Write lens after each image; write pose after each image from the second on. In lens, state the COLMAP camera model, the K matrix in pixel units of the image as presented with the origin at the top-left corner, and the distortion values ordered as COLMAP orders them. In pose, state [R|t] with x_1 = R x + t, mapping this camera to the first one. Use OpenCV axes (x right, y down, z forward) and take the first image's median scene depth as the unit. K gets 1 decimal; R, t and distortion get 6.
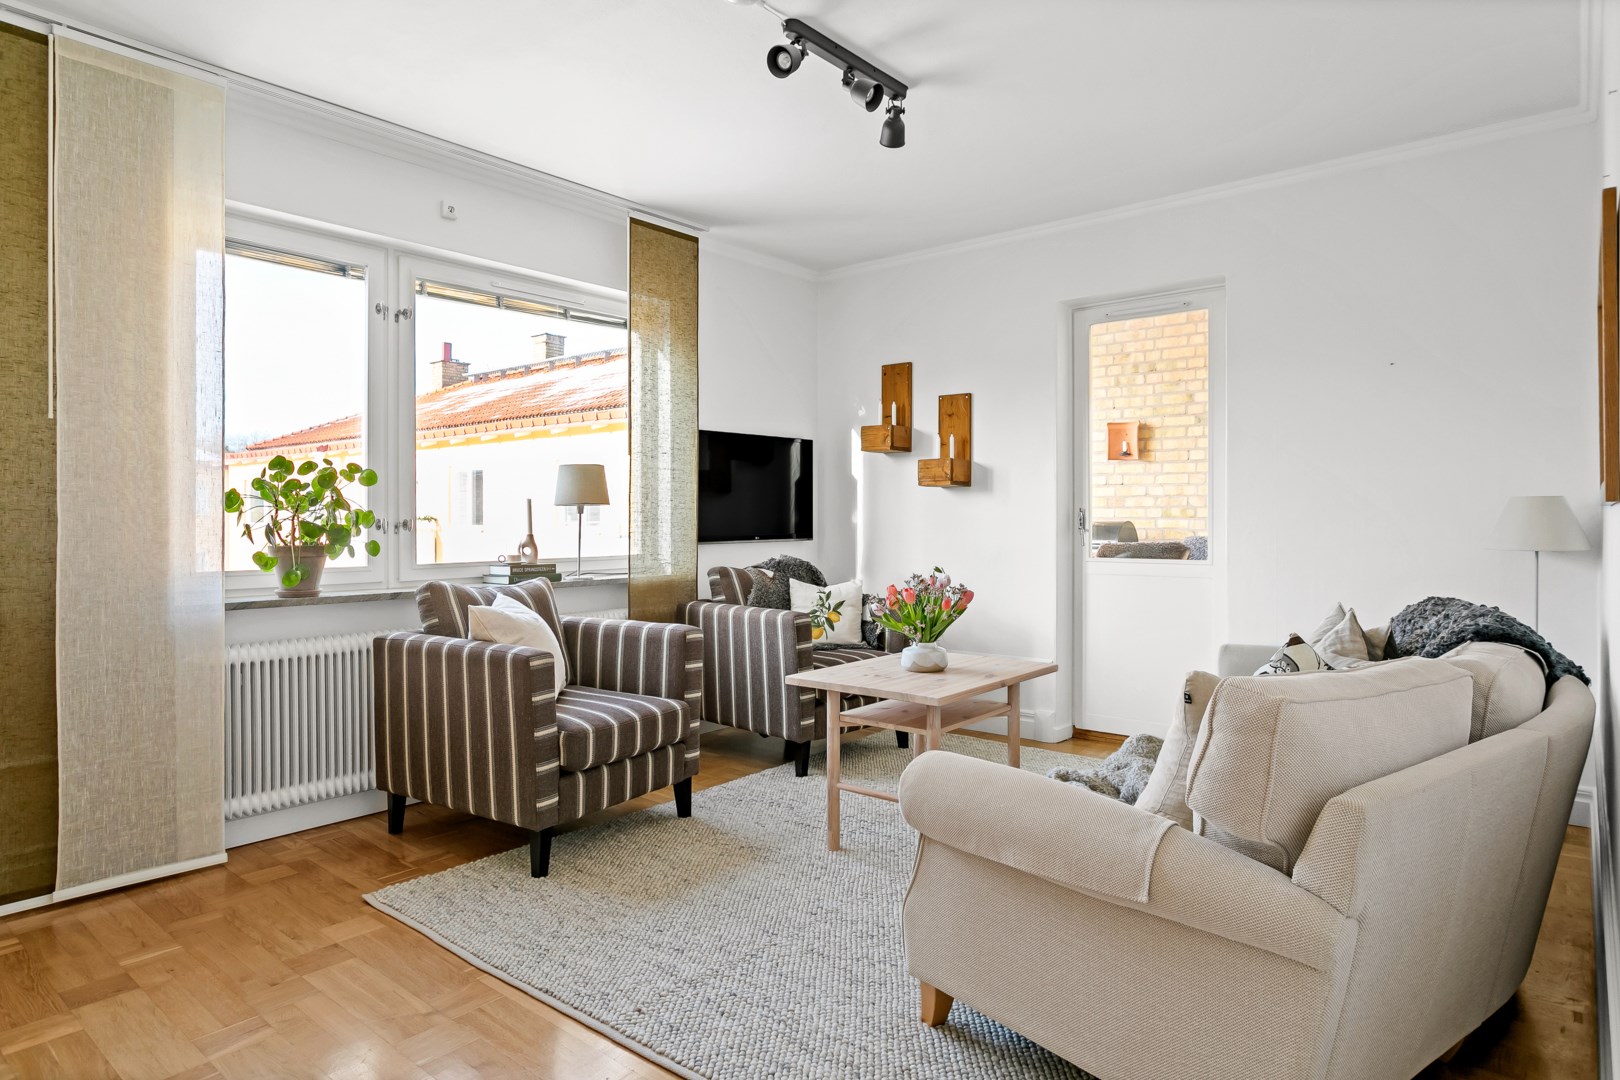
lens RADIAL K [[956.3, 0, 810.0], [0, 956.3, 540.0], [0, 0, 1]] dist [-0.002560, 0.001999]
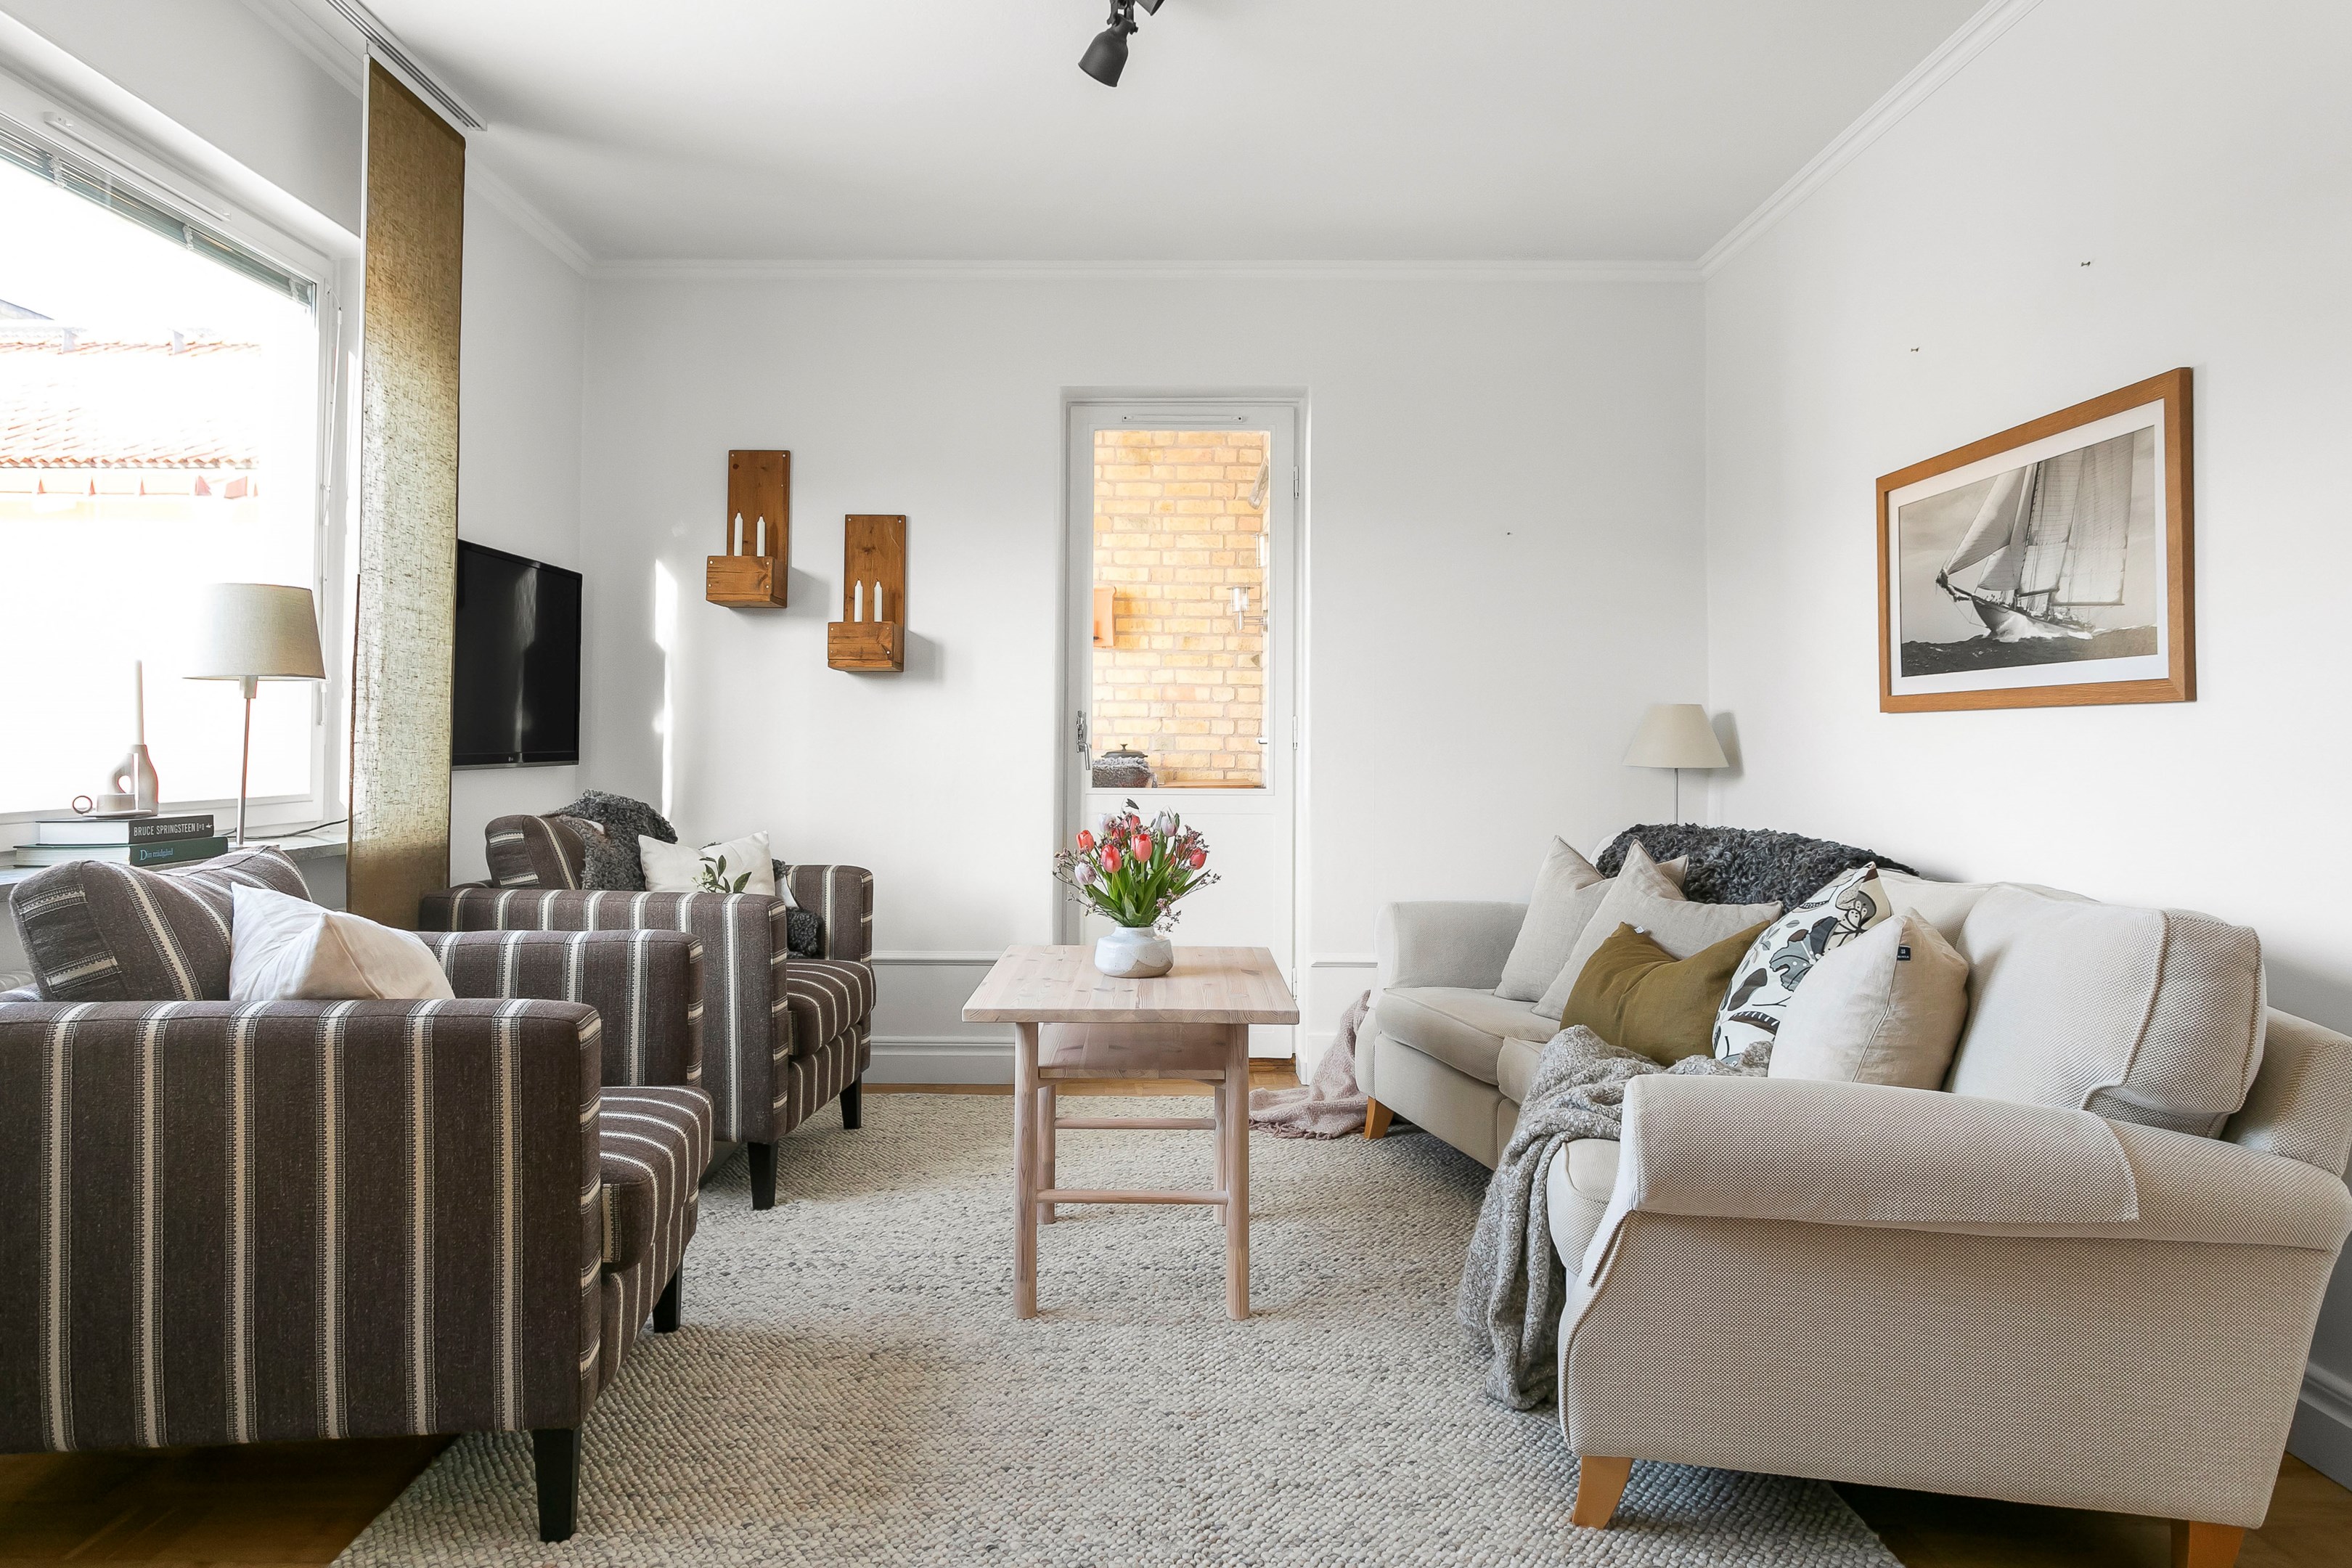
lens RADIAL K [[1491.9, 0, 1171.9], [0, 1491.9, 736.8], [0, 0, 1]] dist [-0.001818, 0.000892]
pose [[0.766781, 0.008824, 0.641848, -0.324954], [0.008619, 0.999674, -0.024039, 0.008881], [-0.641851, 0.023965, 0.766455, 0.196977]]
